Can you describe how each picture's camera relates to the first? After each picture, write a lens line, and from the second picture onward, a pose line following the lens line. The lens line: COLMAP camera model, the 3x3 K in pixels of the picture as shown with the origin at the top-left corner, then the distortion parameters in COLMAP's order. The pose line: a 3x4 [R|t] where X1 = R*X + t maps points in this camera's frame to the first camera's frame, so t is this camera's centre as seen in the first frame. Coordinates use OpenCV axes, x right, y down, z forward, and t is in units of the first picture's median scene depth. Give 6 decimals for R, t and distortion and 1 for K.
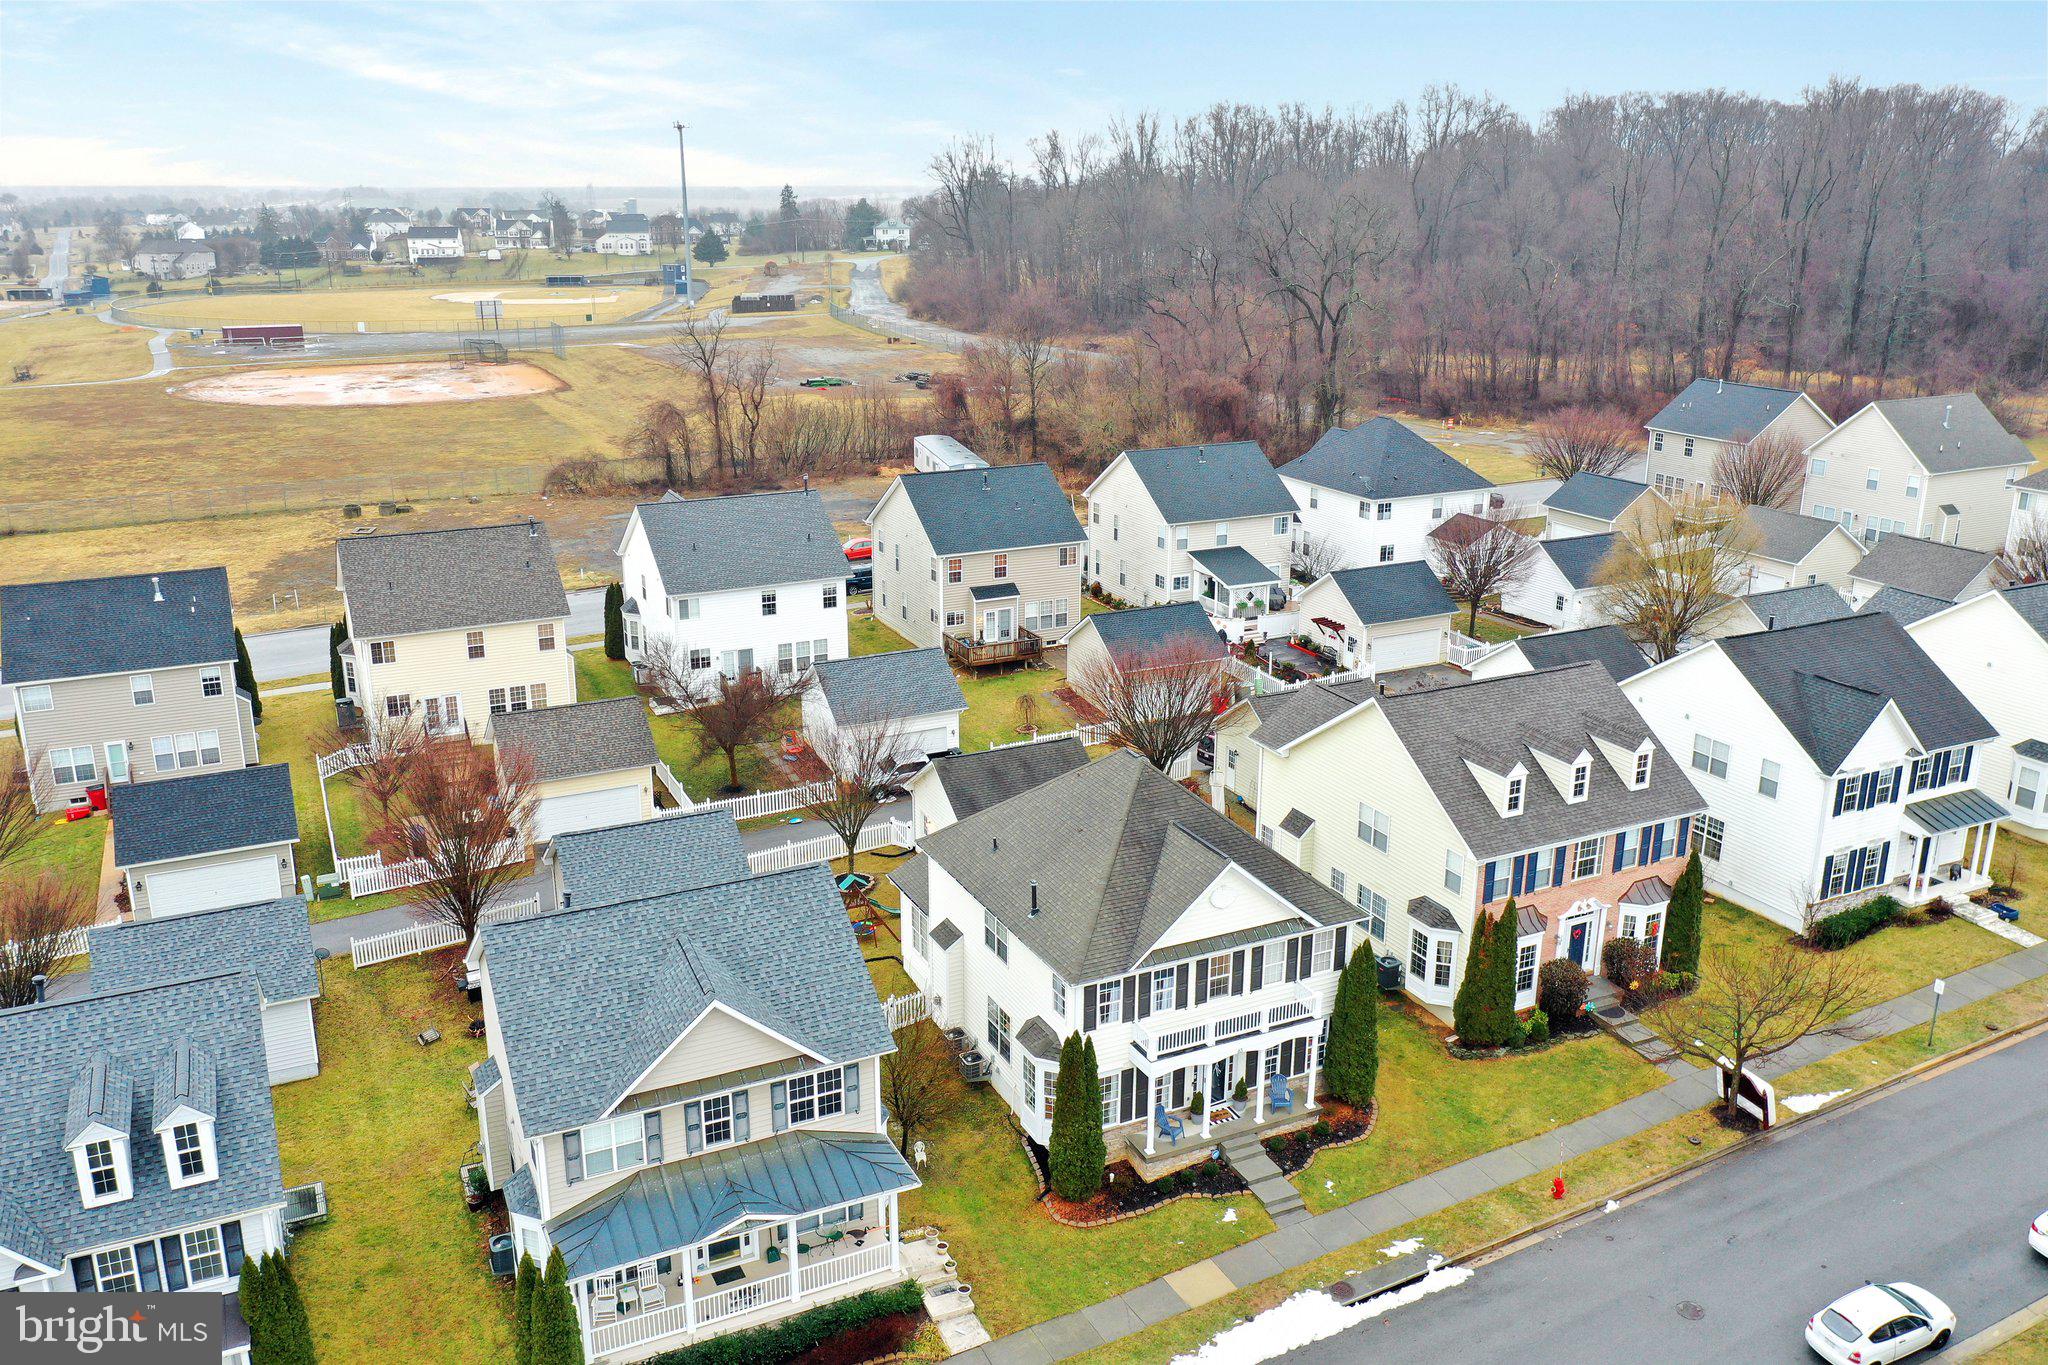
lens RADIAL K [[1598.4, 0, 1019.5], [0, 1598.4, 678.3], [0, 0, 1]] dist [-0.004245, -0.001225]
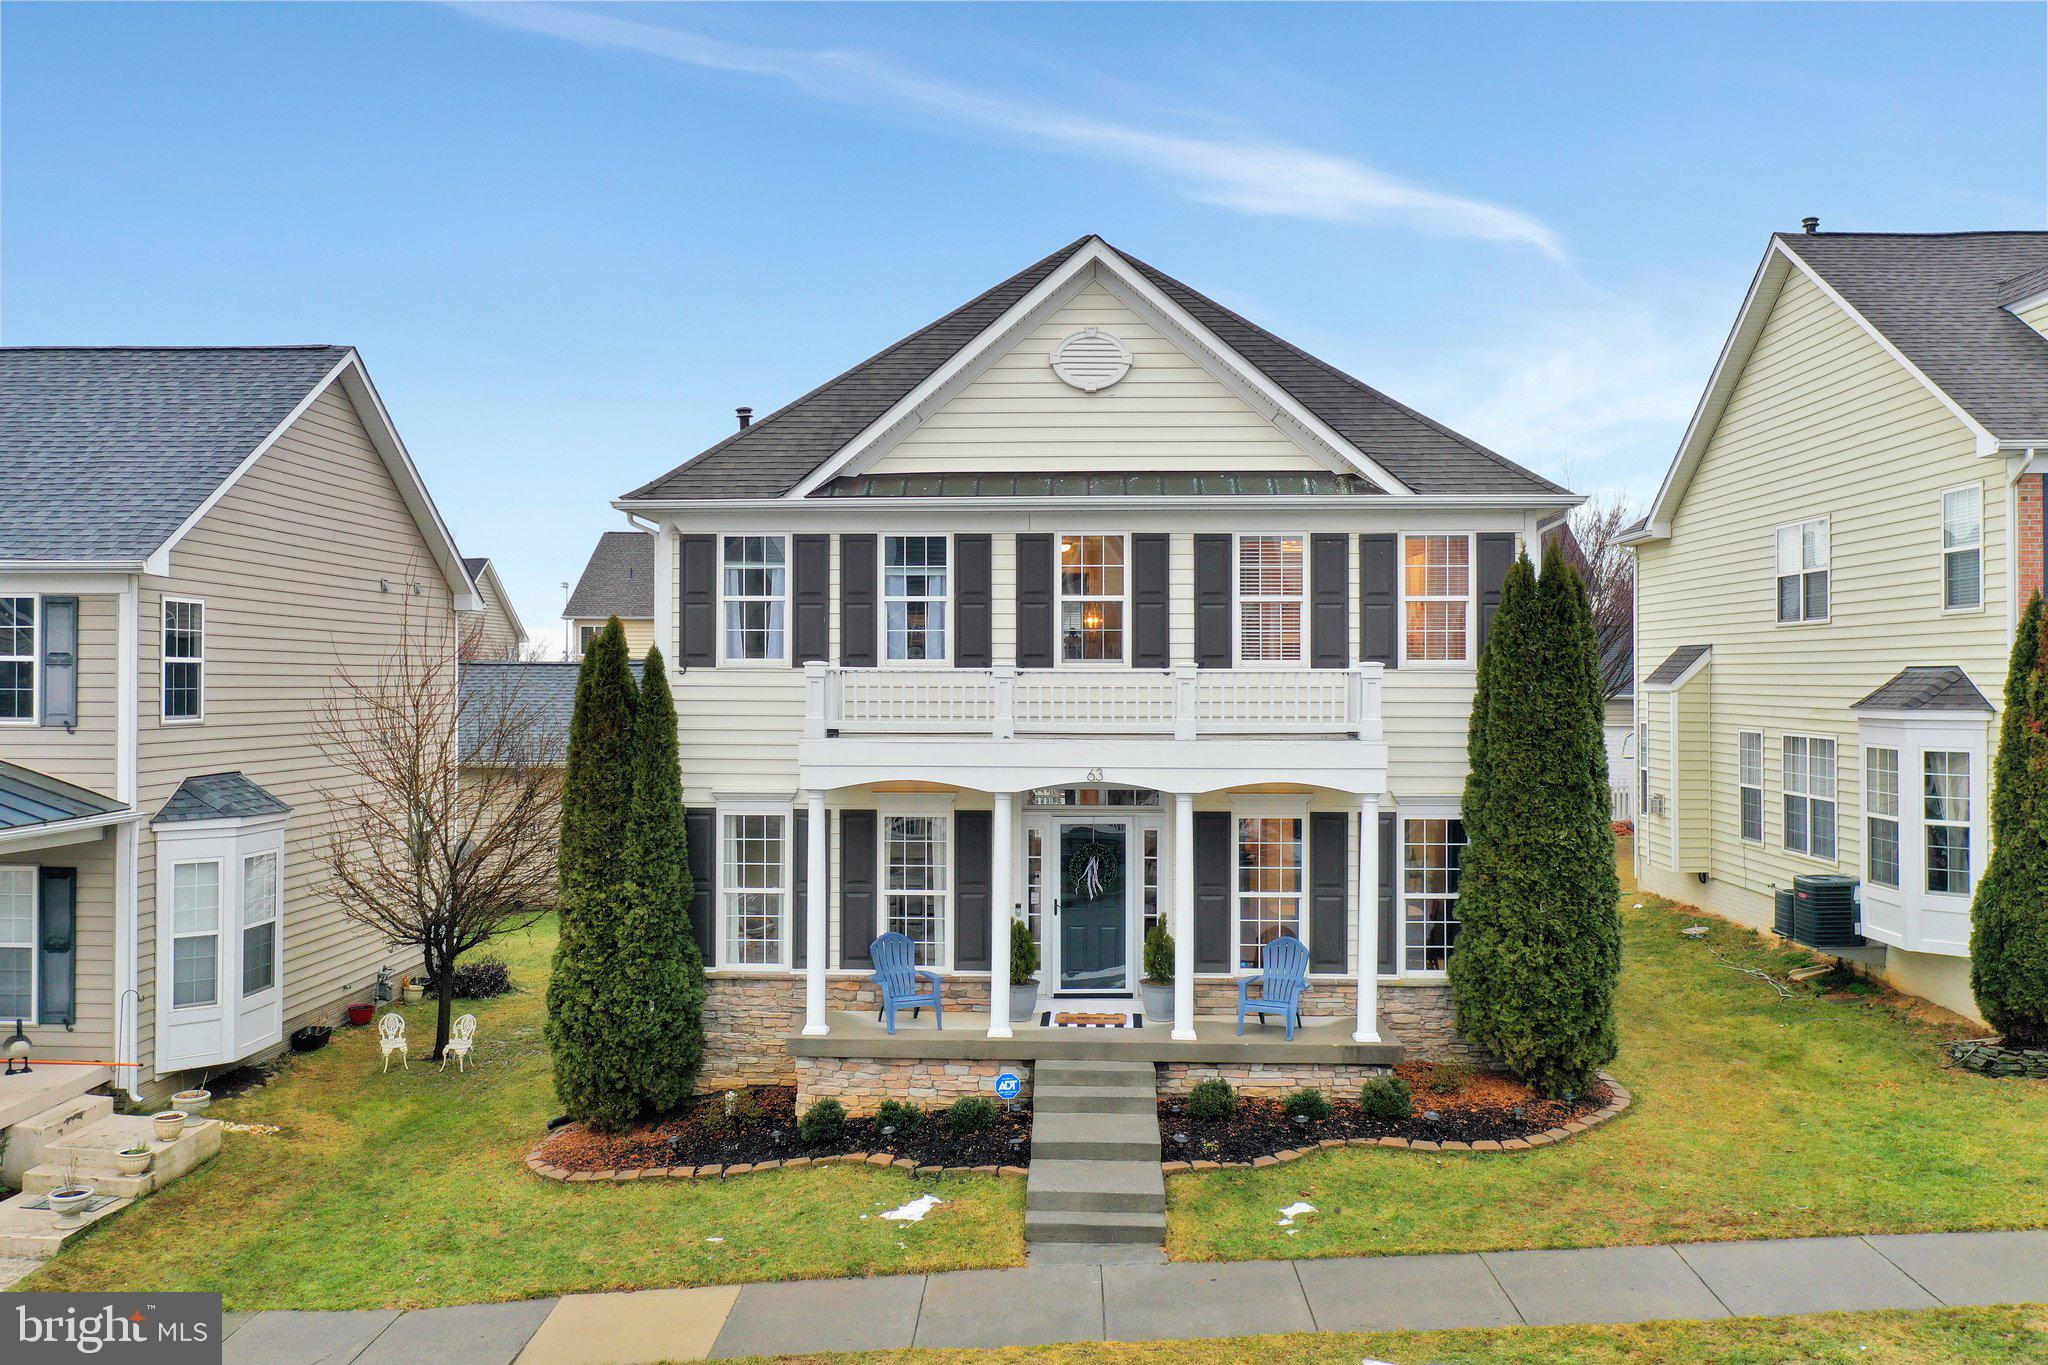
lens RADIAL K [[1620.9, 0, 1021.7], [0, 1620.9, 672.9], [0, 0, 1]] dist [-0.003035, -0.003083]
pose [[0.883089, -0.000345, -0.469205, 0.244405], [-0.137512, 0.955899, -0.259515, 0.257966], [0.448602, 0.293696, 0.844097, 0.582256]]
